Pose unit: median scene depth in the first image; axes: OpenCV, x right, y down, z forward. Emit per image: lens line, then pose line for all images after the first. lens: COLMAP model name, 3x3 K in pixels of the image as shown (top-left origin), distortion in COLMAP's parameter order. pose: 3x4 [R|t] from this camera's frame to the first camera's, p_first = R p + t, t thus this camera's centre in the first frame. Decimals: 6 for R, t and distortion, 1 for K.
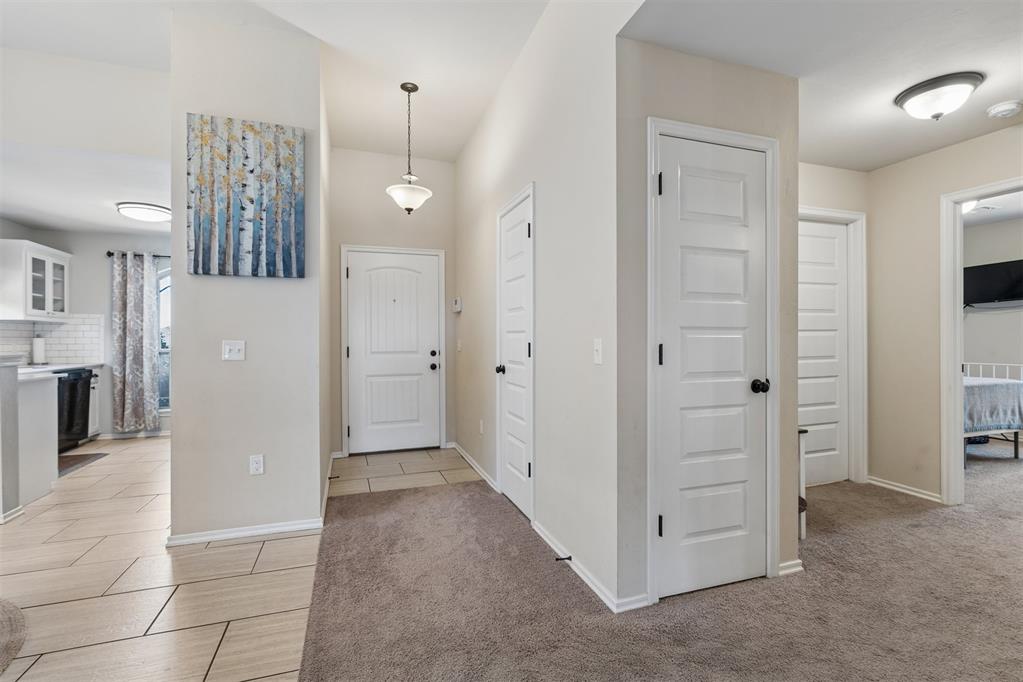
lens RADIAL K [[468.6, 0, 513.0], [0, 468.6, 339.4], [0, 0, 1]] dist [-0.000184, 0.000579]
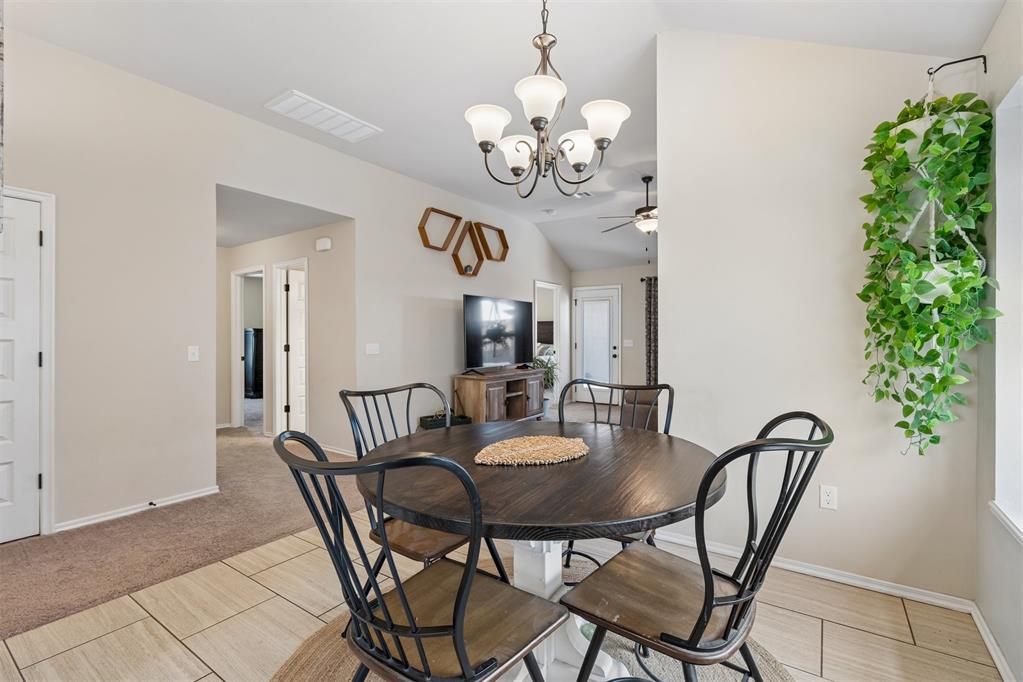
lens RADIAL K [[468.6, 0, 511.8], [0, 468.6, 341.7], [0, 0, 1]] dist [-0.000184, 0.000579]
pose [[-0.580649, -0.001436, 0.814153, -1.825546], [0.000883, 0.999997, 0.002393, -0.020375], [-0.814154, 0.002108, -0.580646, 1.043764]]
